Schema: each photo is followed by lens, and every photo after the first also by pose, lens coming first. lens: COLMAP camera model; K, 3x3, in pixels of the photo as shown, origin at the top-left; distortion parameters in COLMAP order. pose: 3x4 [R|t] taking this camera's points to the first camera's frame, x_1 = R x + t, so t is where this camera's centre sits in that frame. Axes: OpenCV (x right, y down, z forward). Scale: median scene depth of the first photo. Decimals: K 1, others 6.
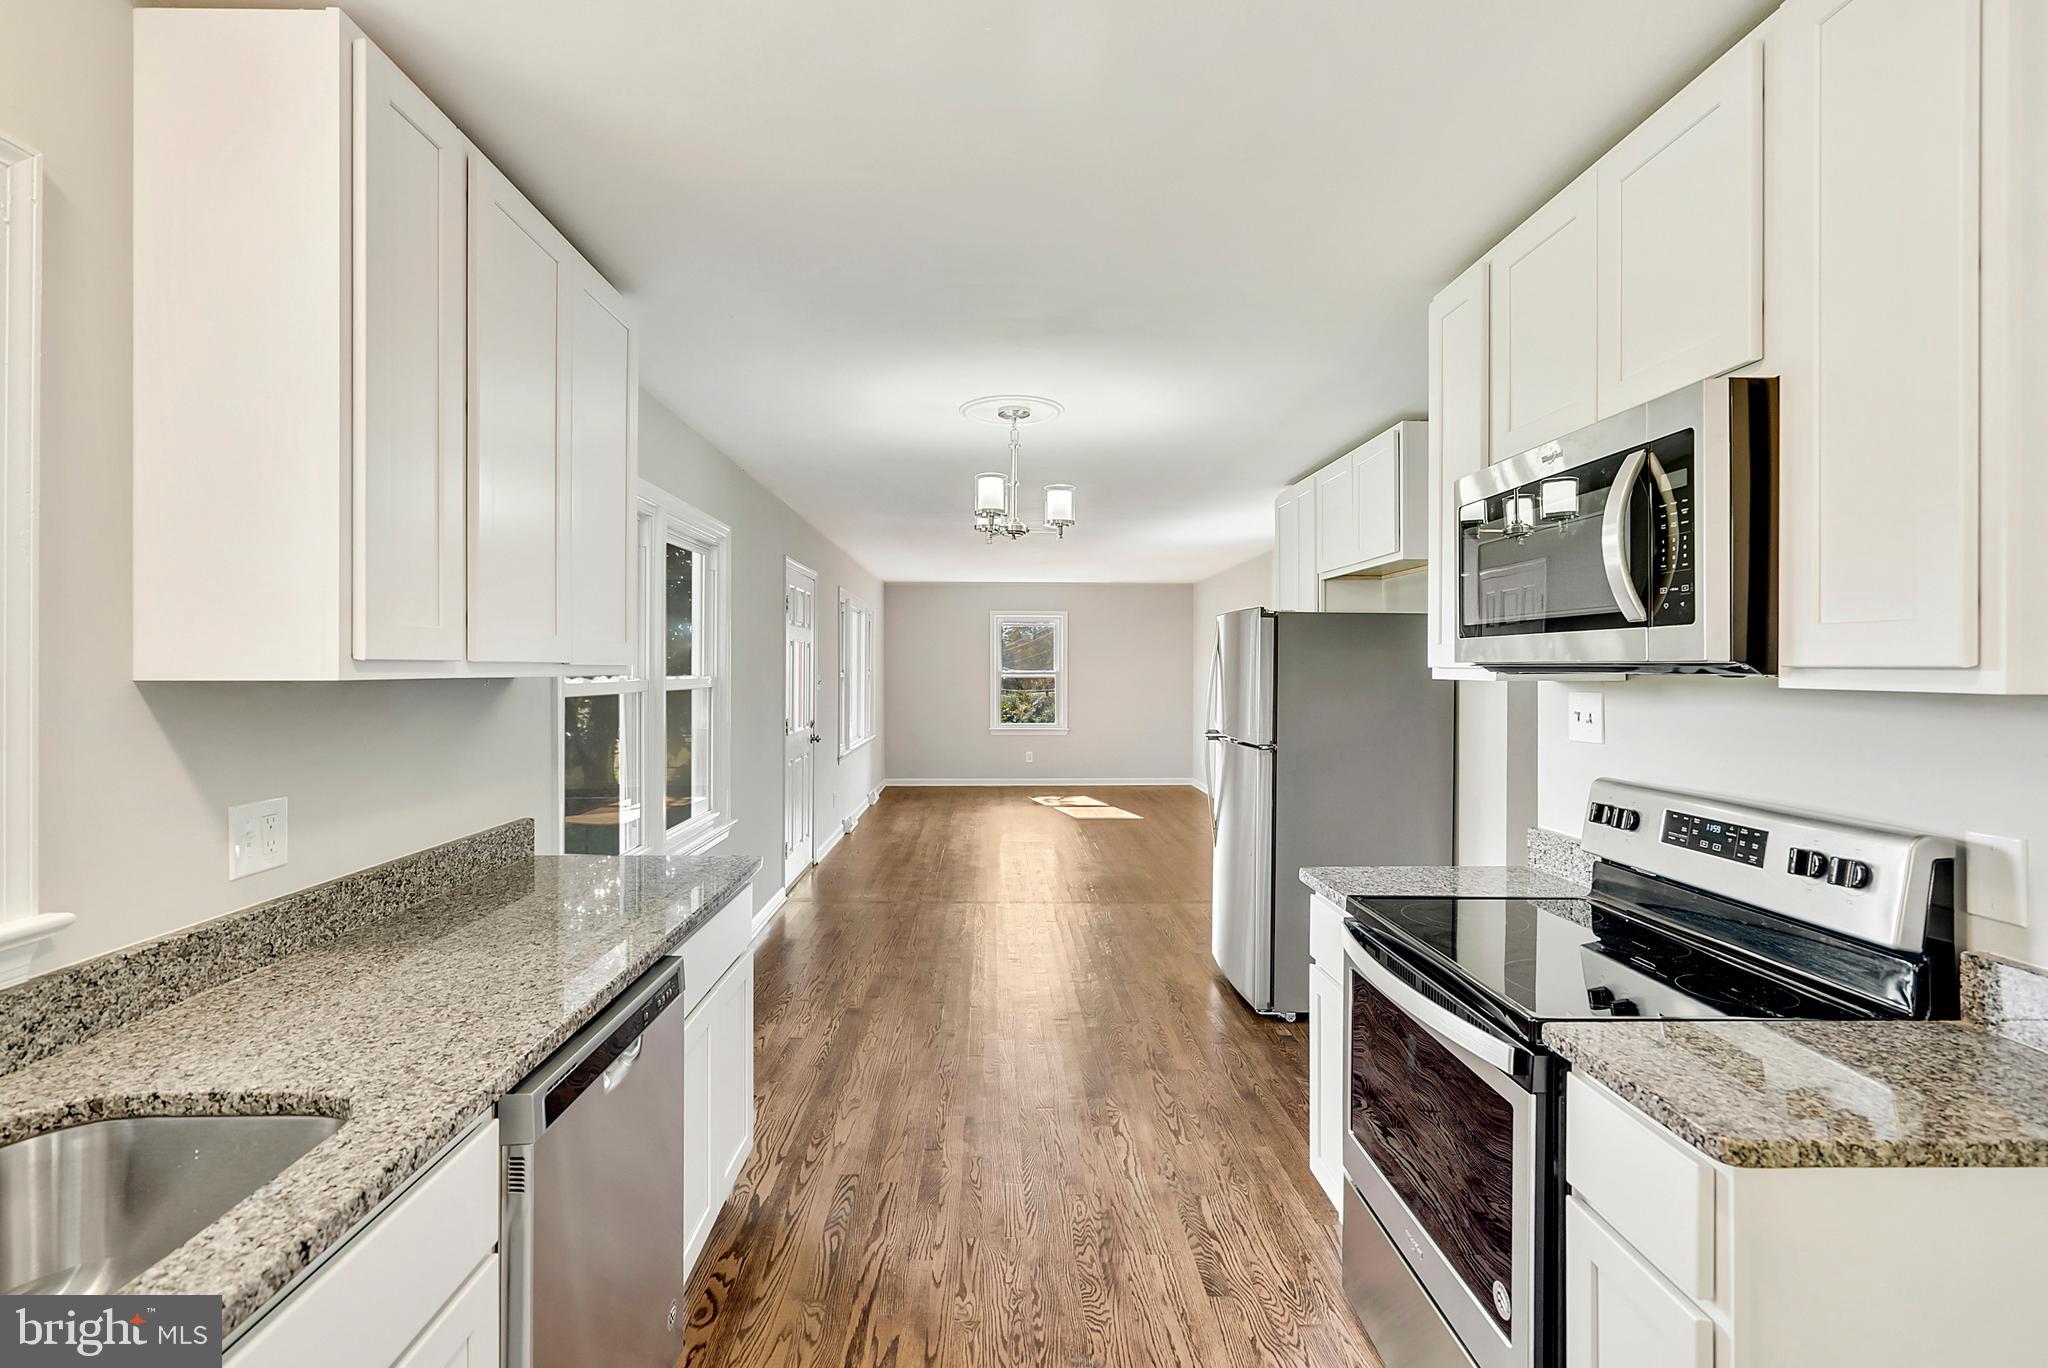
lens RADIAL K [[925.6, 0, 1015.8], [0, 925.6, 678.0], [0, 0, 1]] dist [0.004849, 0.000745]
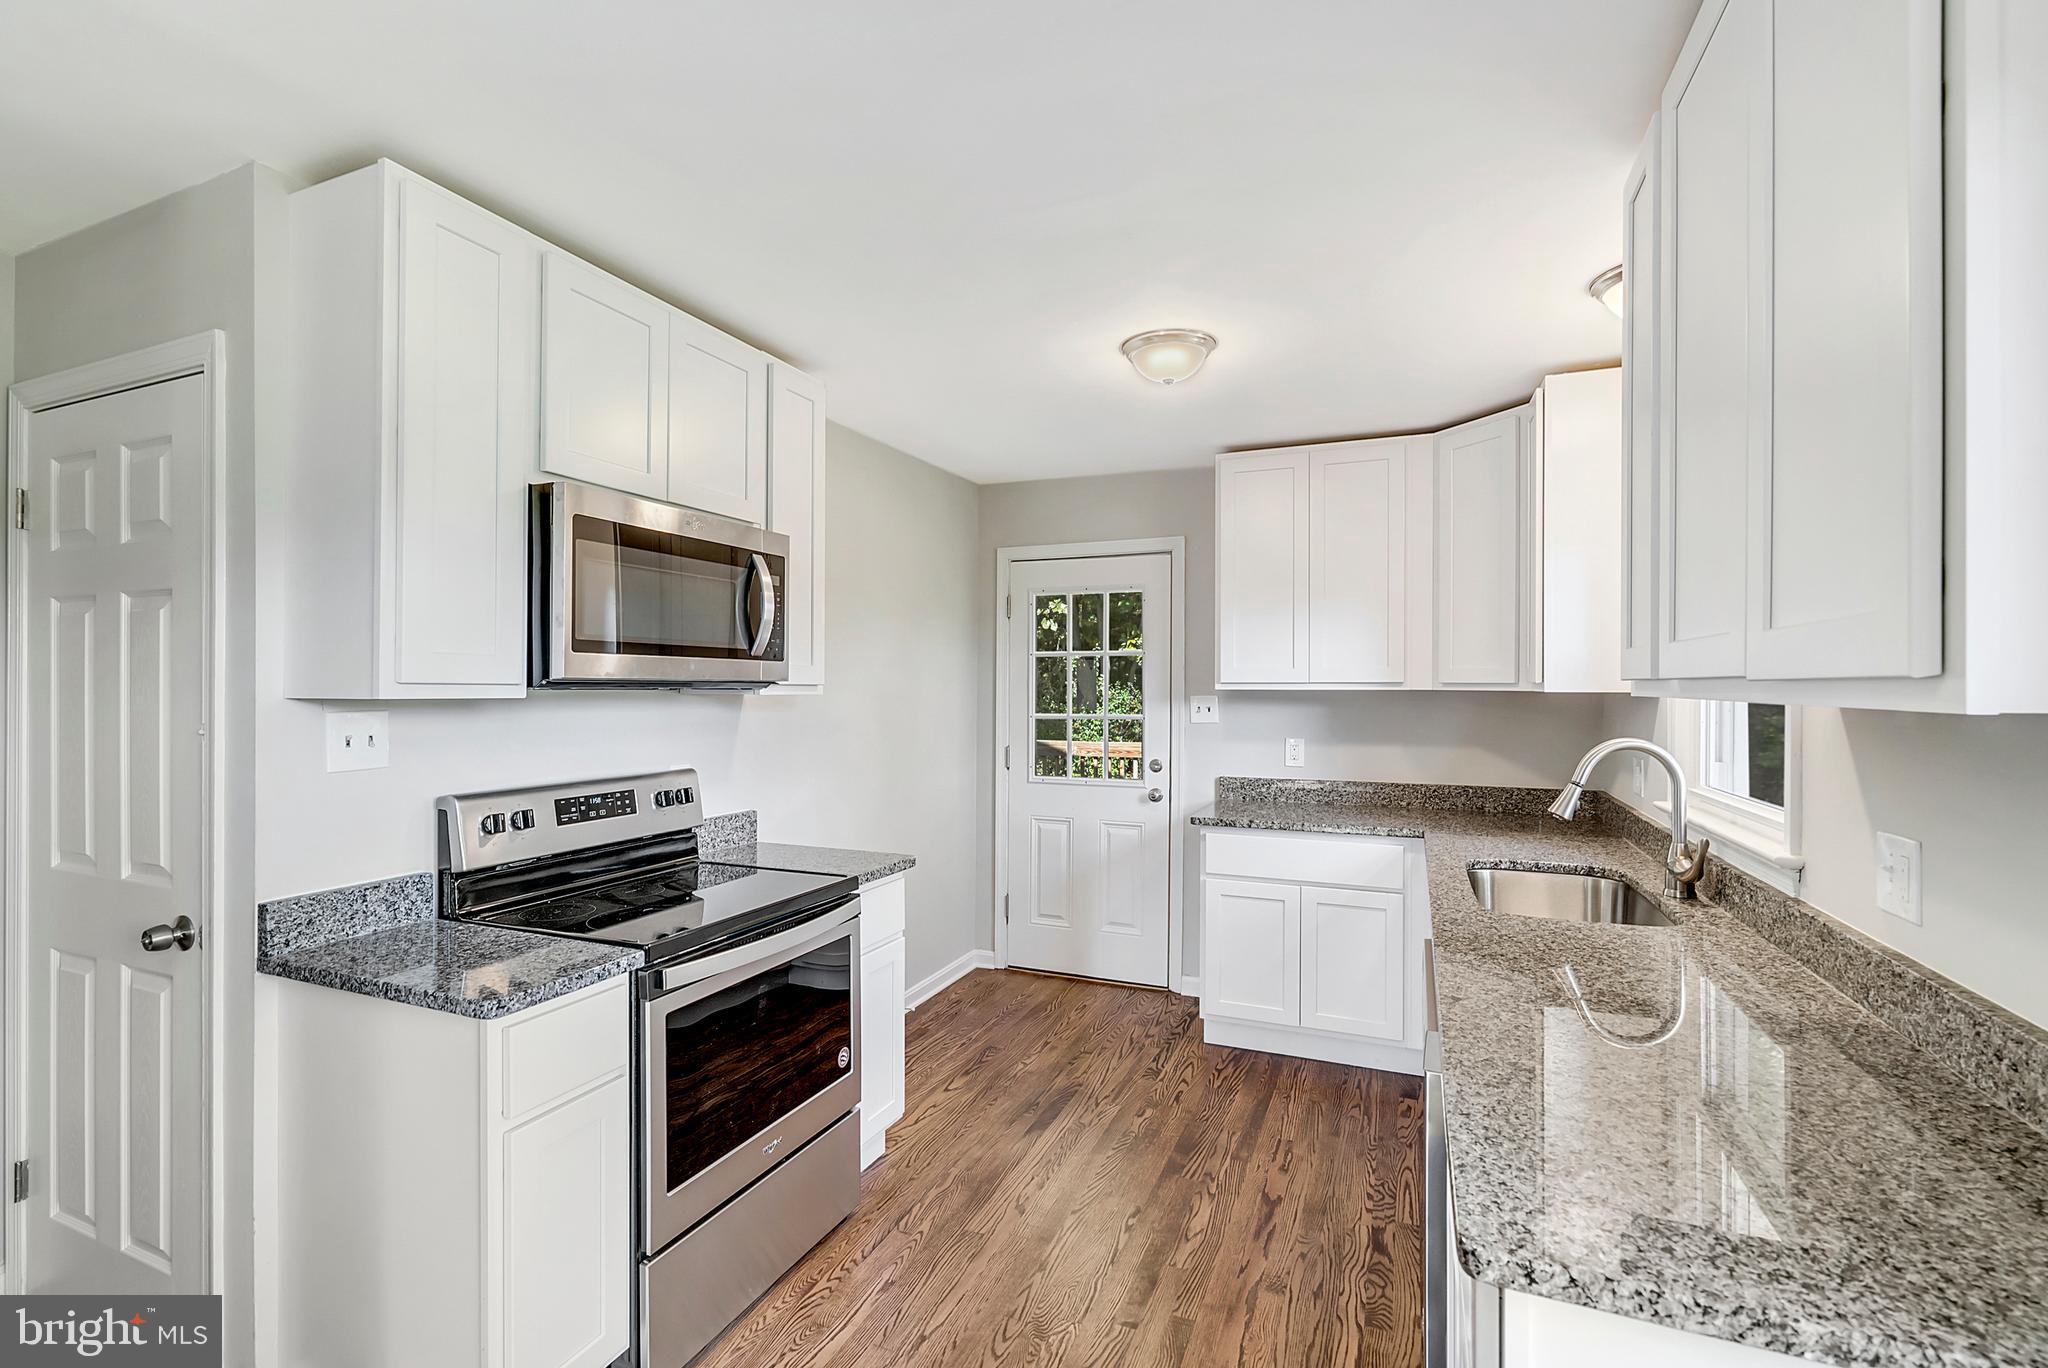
lens RADIAL K [[925.6, 0, 1005.2], [0, 925.6, 678.7], [0, 0, 1]] dist [0.004849, 0.000745]
pose [[-0.904490, 0.001562, 0.426492, -0.348044], [0.002170, 0.999997, 0.000938, -0.016444], [-0.426489, 0.001774, -0.904491, 1.818084]]
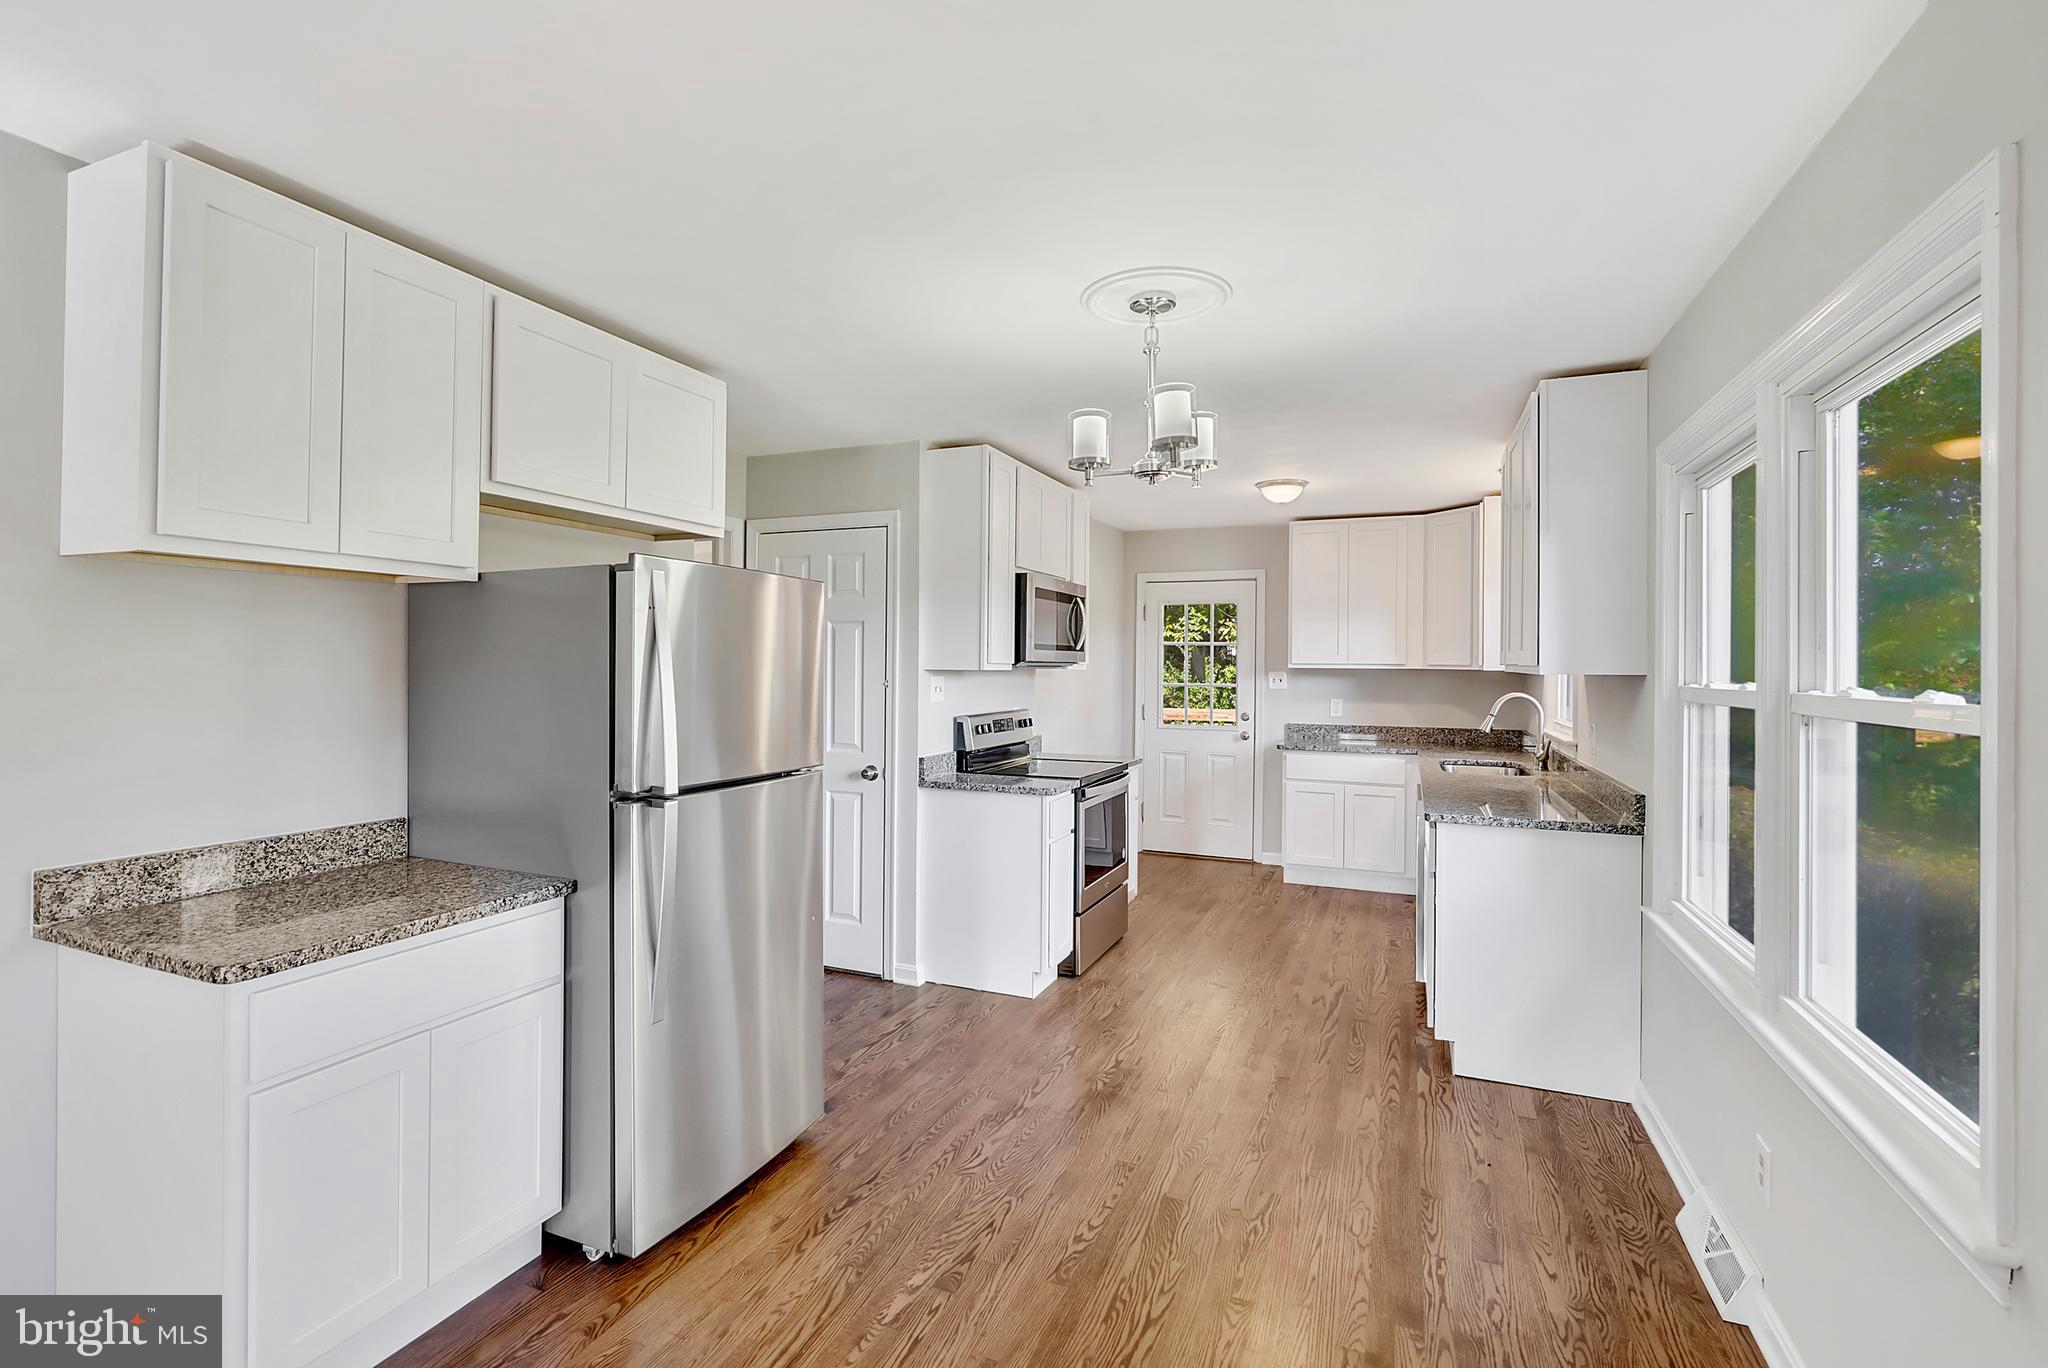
lens RADIAL K [[925.6, 0, 1011.6], [0, 925.6, 651.2], [0, 0, 1]] dist [0.004849, 0.000745]
pose [[-0.908397, -0.001643, 0.418105, -0.375014], [-0.003135, 0.999991, -0.002883, -0.034761], [-0.418096, -0.003929, -0.908394, 3.108534]]
